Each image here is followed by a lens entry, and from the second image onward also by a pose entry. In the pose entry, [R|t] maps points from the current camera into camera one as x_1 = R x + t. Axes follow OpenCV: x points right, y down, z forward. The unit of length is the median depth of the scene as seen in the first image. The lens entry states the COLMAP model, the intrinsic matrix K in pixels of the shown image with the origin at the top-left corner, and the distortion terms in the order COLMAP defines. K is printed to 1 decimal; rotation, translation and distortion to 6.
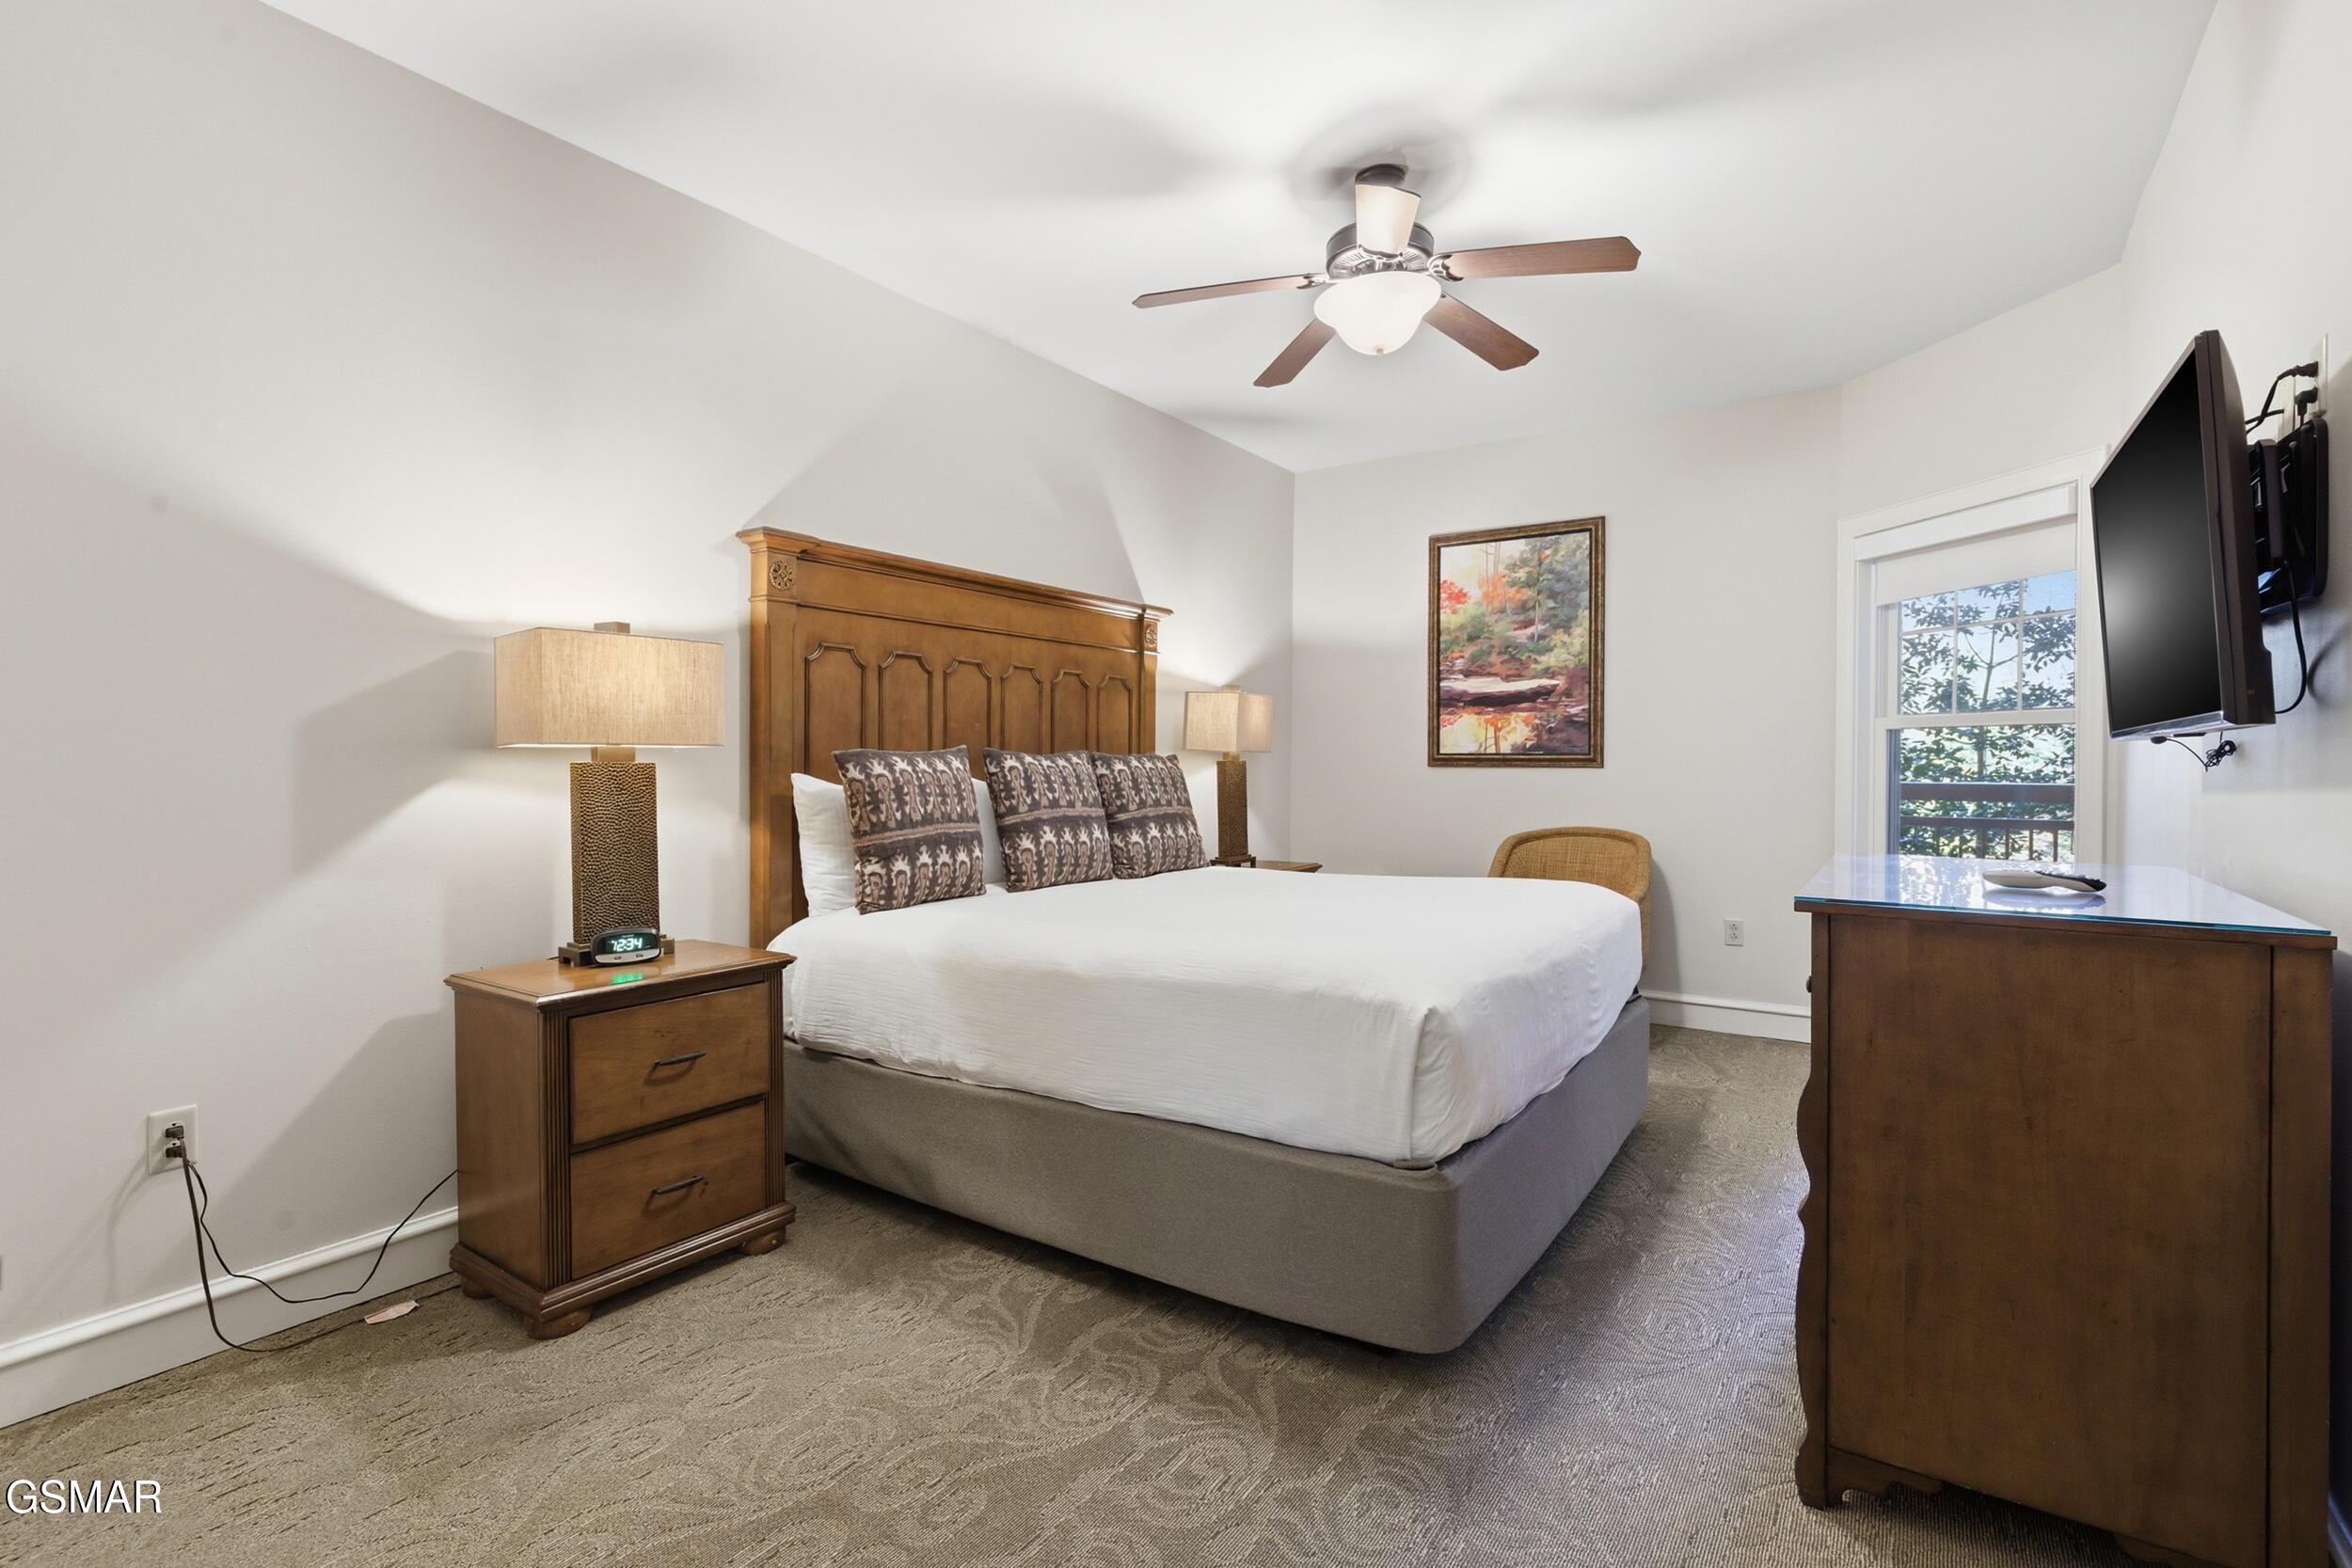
lens RADIAL K [[1077.2, 0, 1250.6], [0, 1077.2, 771.8], [0, 0, 1]] dist [-0.004675, 0.001917]
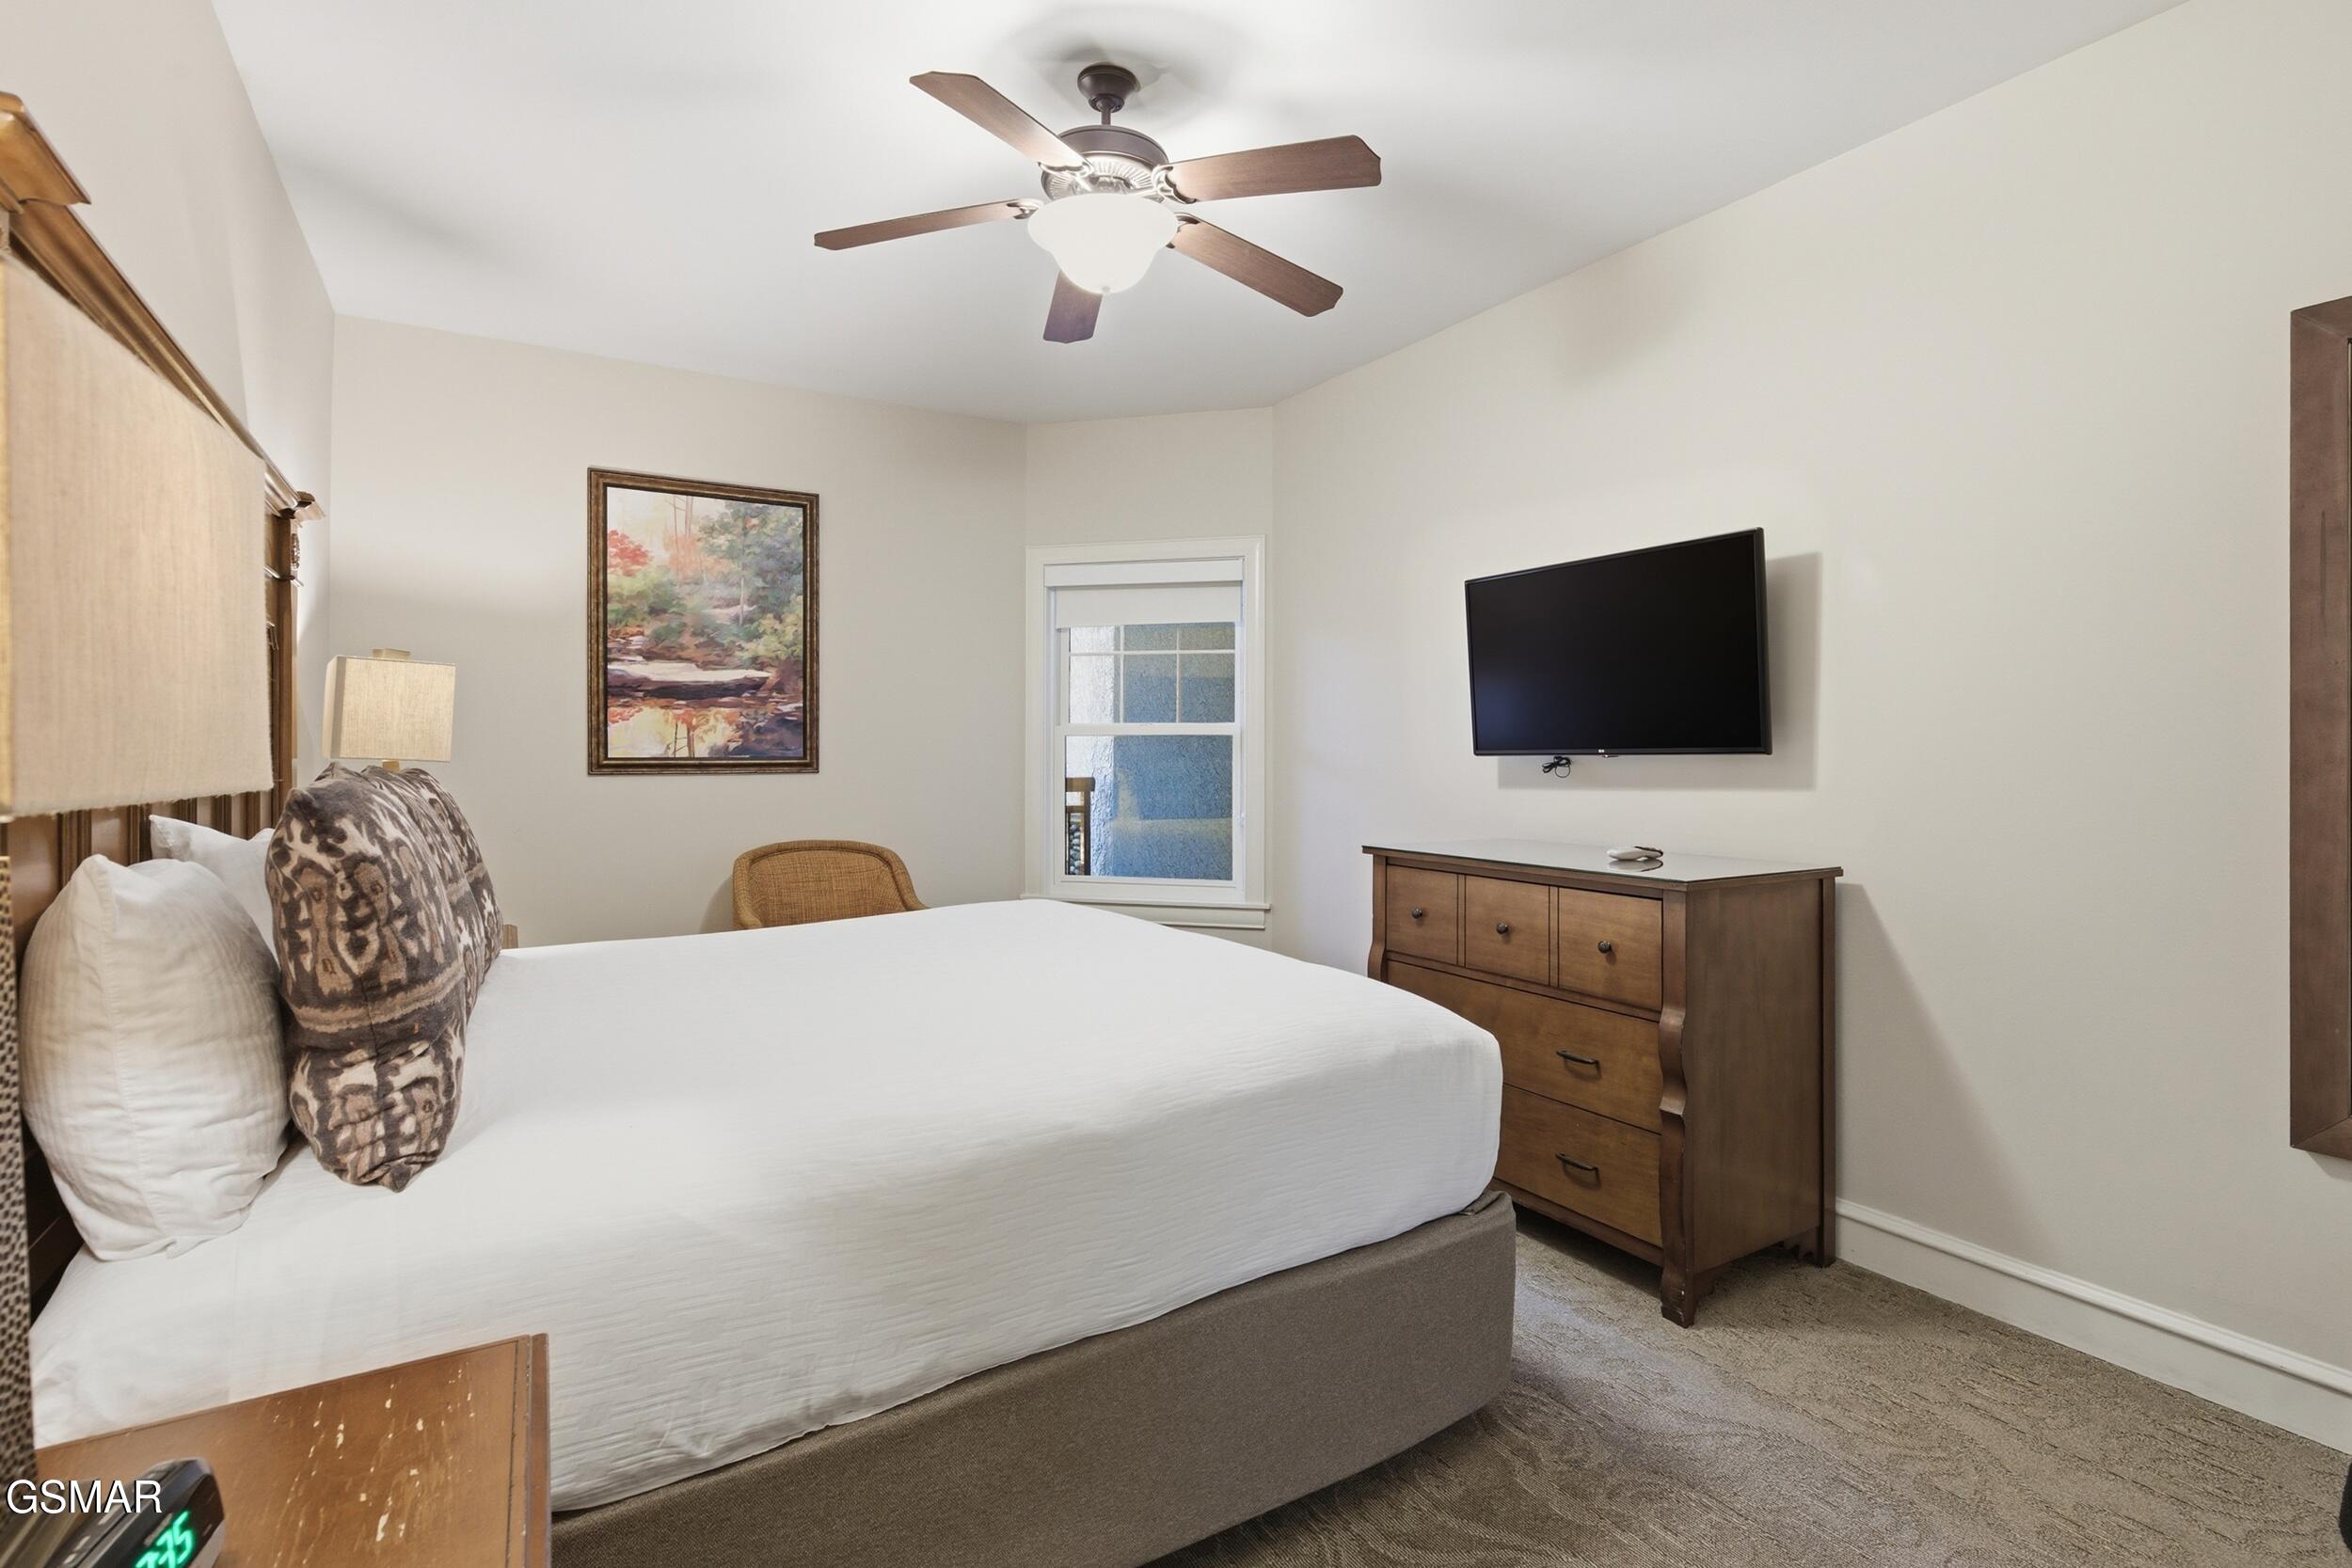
lens RADIAL K [[1077.2, 0, 1174.0], [0, 1077.2, 760.5], [0, 0, 1]] dist [-0.004675, 0.001917]
pose [[0.468081, -0.009544, 0.883634, -0.320730], [0.010702, 0.999930, 0.005131, -0.015309], [-0.883621, 0.007055, 0.468150, 0.305603]]
